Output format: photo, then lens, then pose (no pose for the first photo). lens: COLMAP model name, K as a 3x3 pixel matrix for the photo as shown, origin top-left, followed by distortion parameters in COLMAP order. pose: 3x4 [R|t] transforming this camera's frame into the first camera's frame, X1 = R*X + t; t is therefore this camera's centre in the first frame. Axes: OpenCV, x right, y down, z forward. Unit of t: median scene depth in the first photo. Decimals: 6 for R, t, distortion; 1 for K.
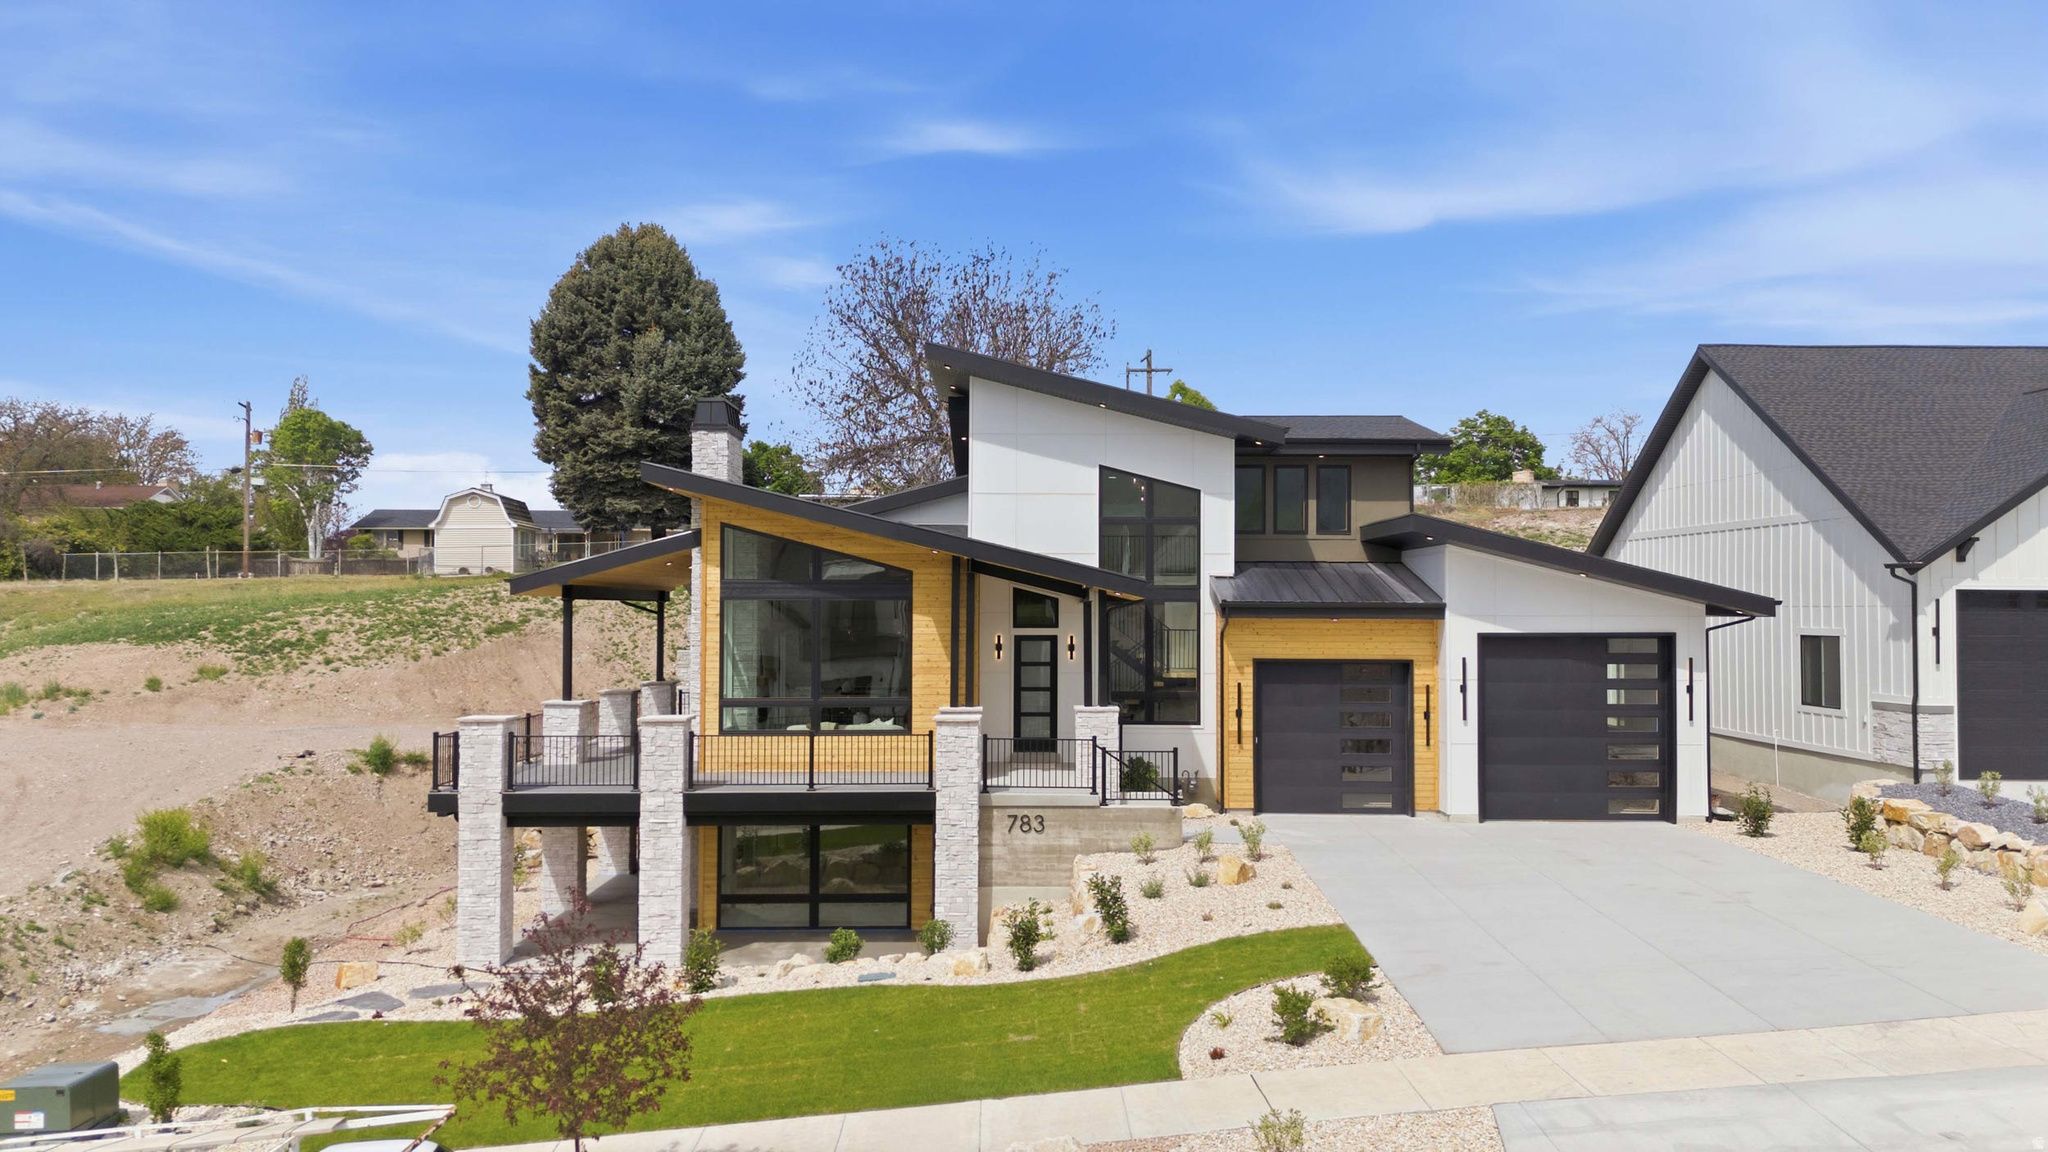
lens RADIAL K [[1502.5, 0, 1024.0], [0, 1502.5, 576.0], [0, 0, 1]] dist [0.080571, -0.073811]
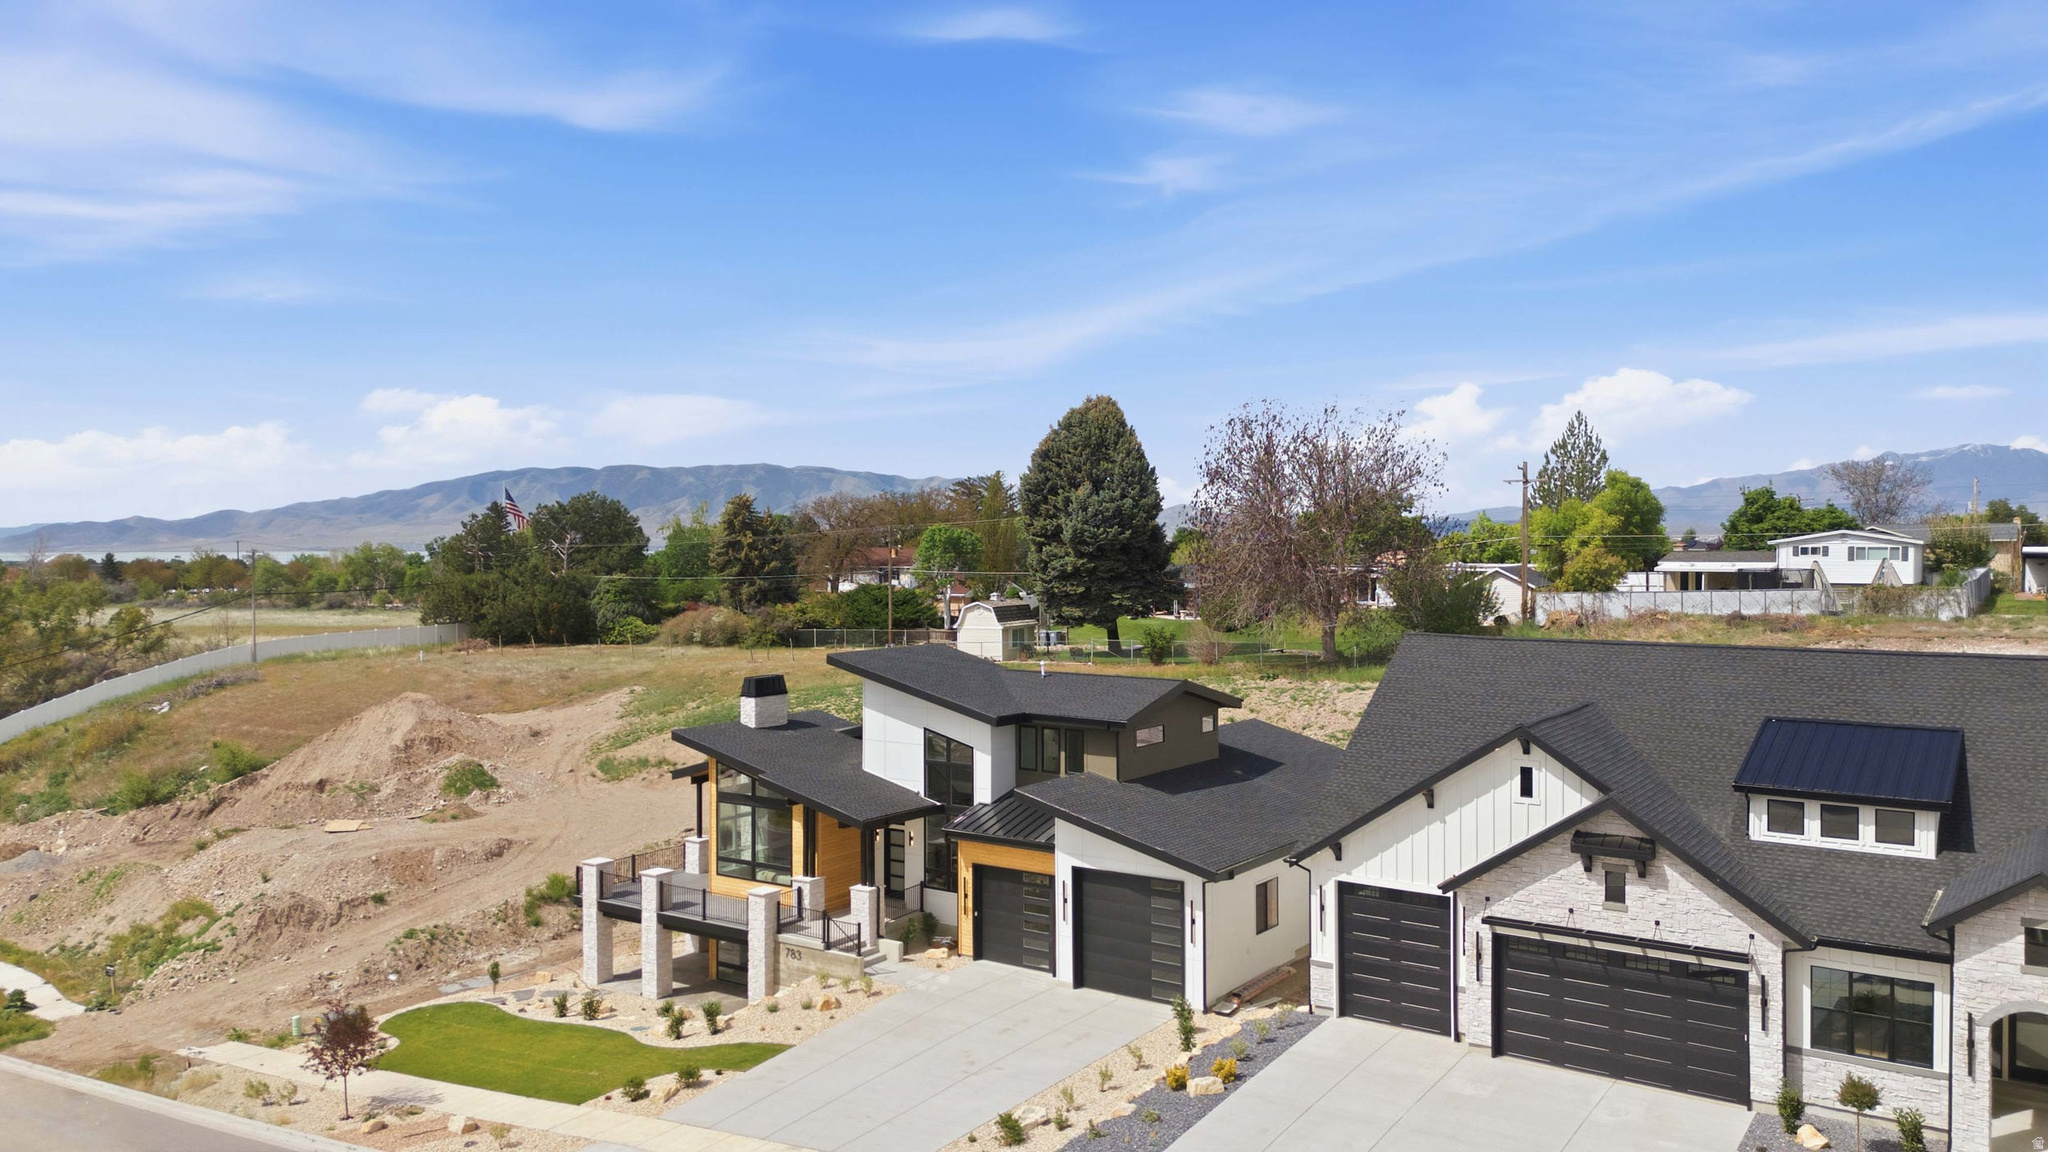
lens RADIAL K [[1502.5, 0, 1024.0], [0, 1502.5, 576.0], [0, 0, 1]] dist [0.080571, -0.073811]
pose [[0.810212, 0.008890, -0.586069, 1.135220], [0.018078, 0.999030, 0.040146, -0.314147], [0.585858, -0.043122, 0.809266, -0.253044]]
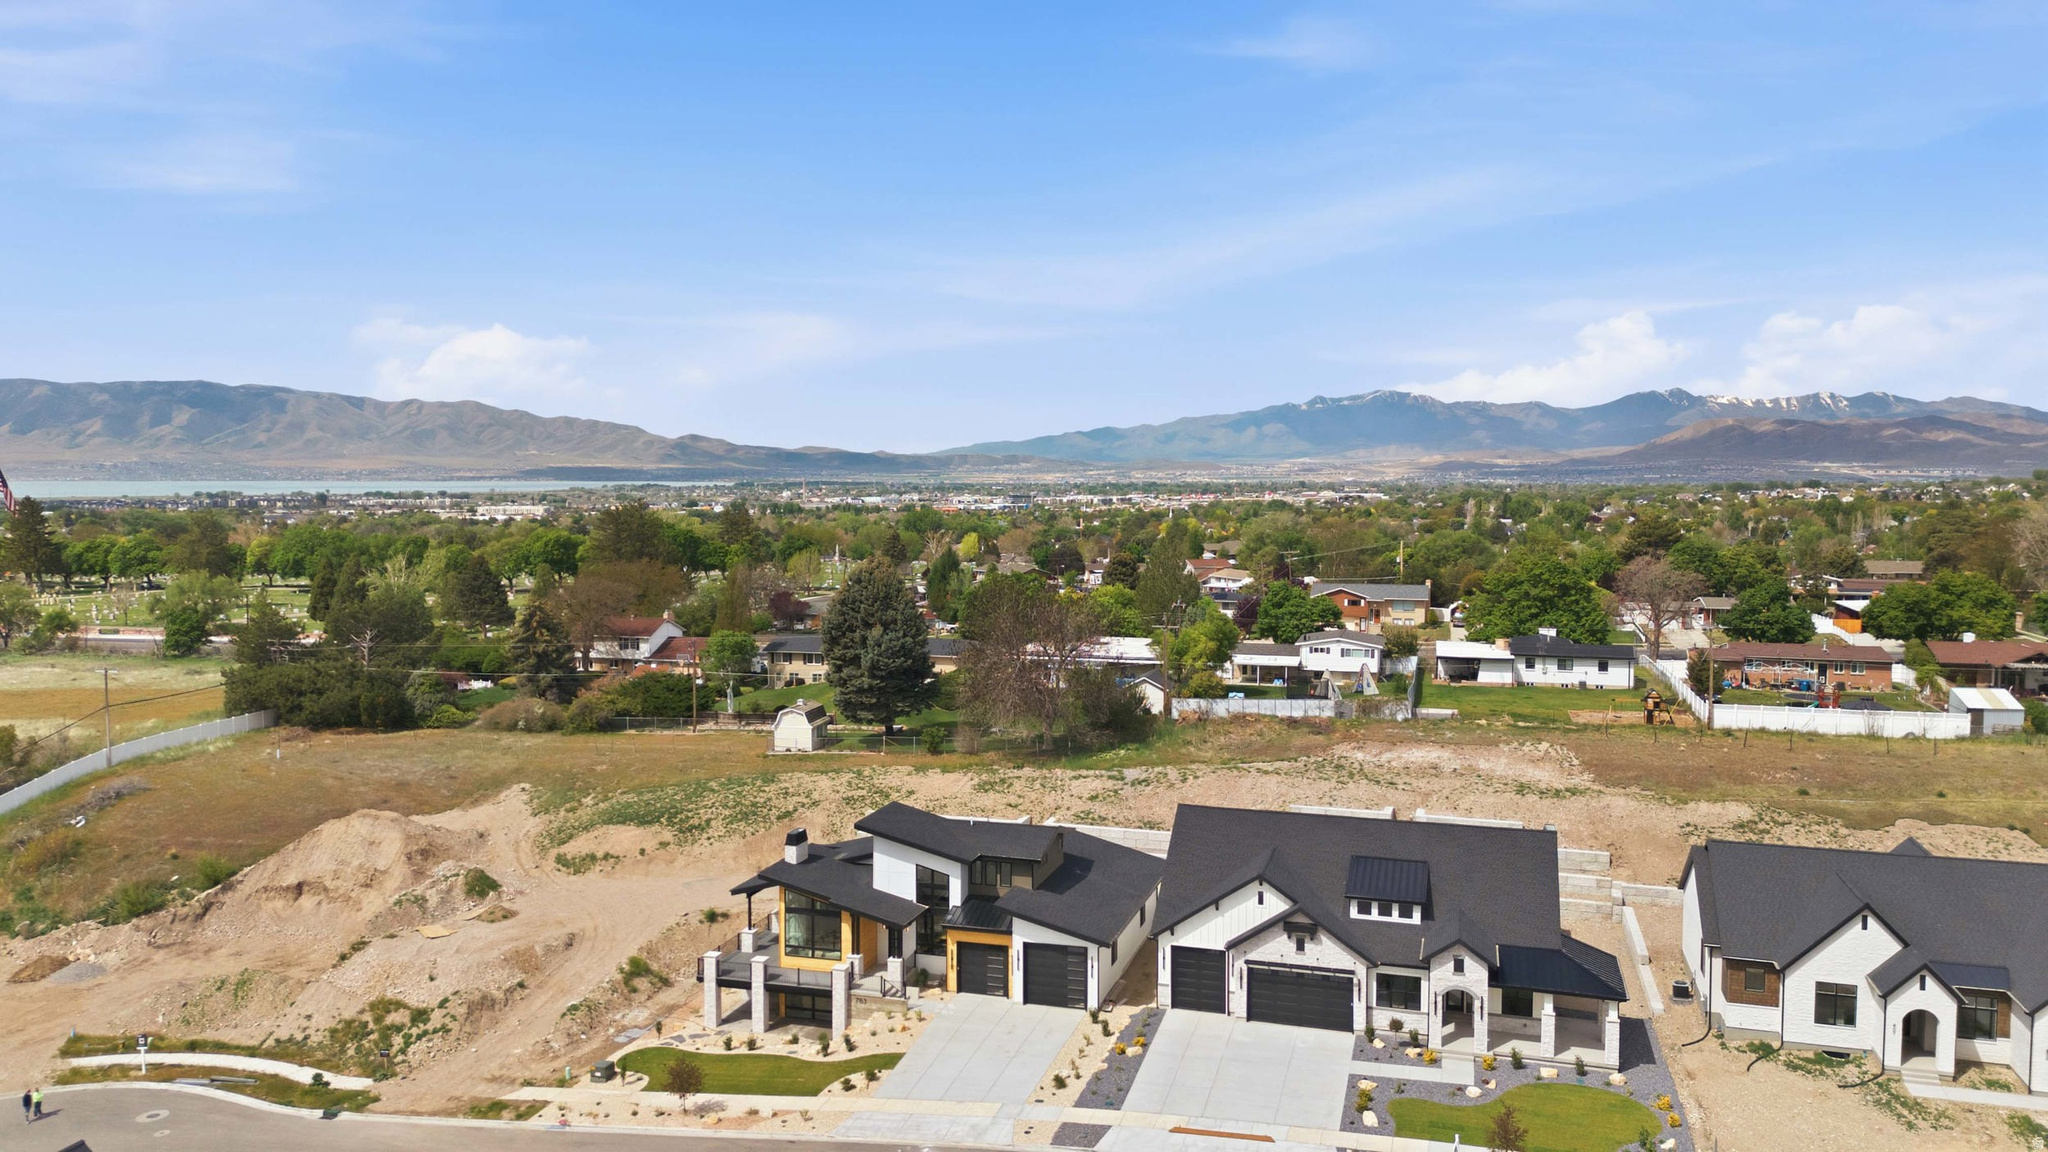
lens RADIAL K [[1502.5, 0, 1024.0], [0, 1502.5, 576.0], [0, 0, 1]] dist [0.080571, -0.073811]
pose [[0.954139, 0.019188, -0.298747, 1.141544], [0.008389, 0.995838, 0.090755, -0.917861], [0.299245, -0.089099, 0.950007, -1.686869]]
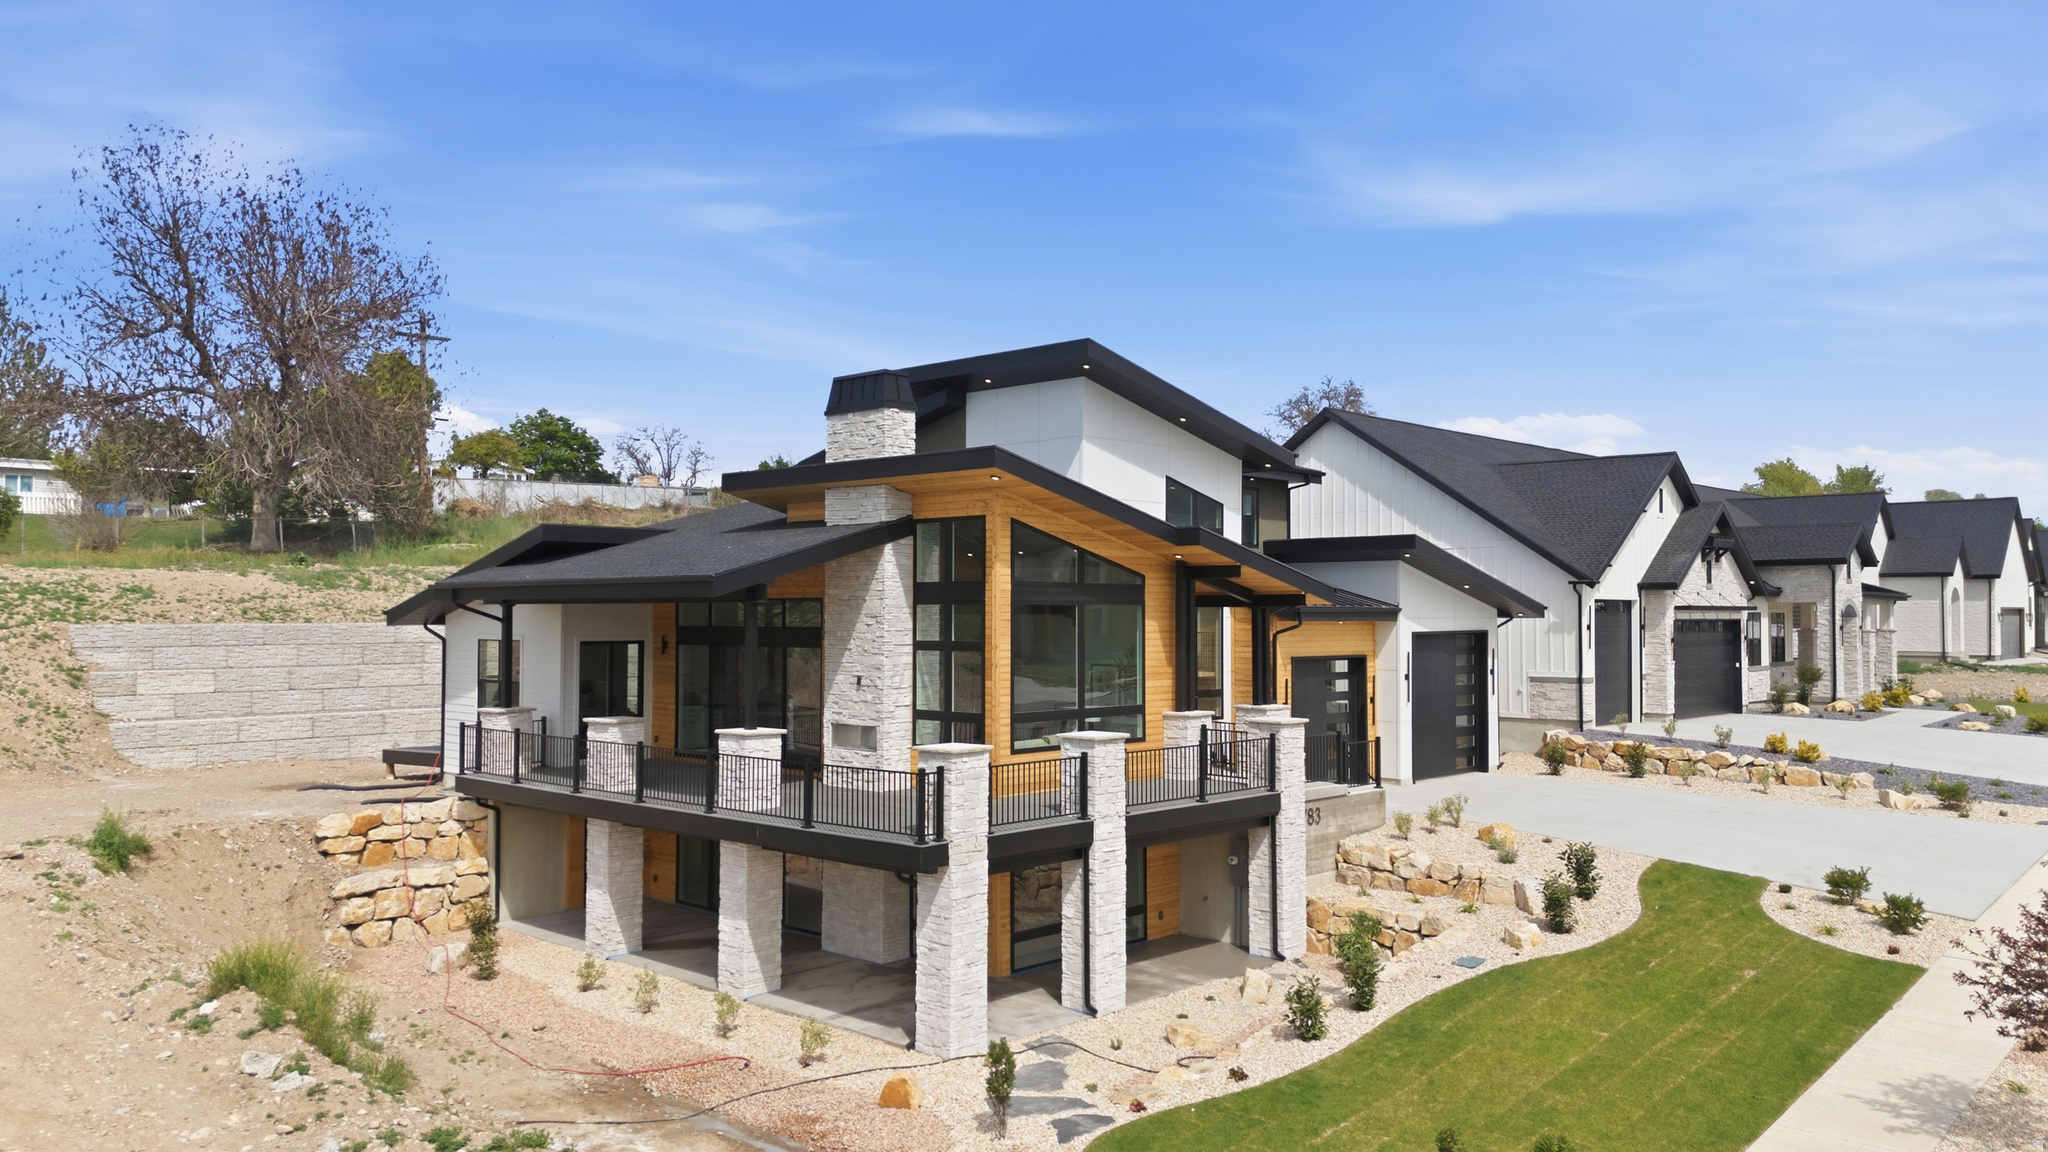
lens RADIAL K [[1502.5, 0, 1024.0], [0, 1502.5, 576.0], [0, 0, 1]] dist [0.080571, -0.073811]
pose [[0.696768, 0.015523, 0.717128, -0.800759], [-0.015759, 0.999856, -0.006331, 0.004389], [-0.717123, -0.006890, 0.696912, 0.356765]]
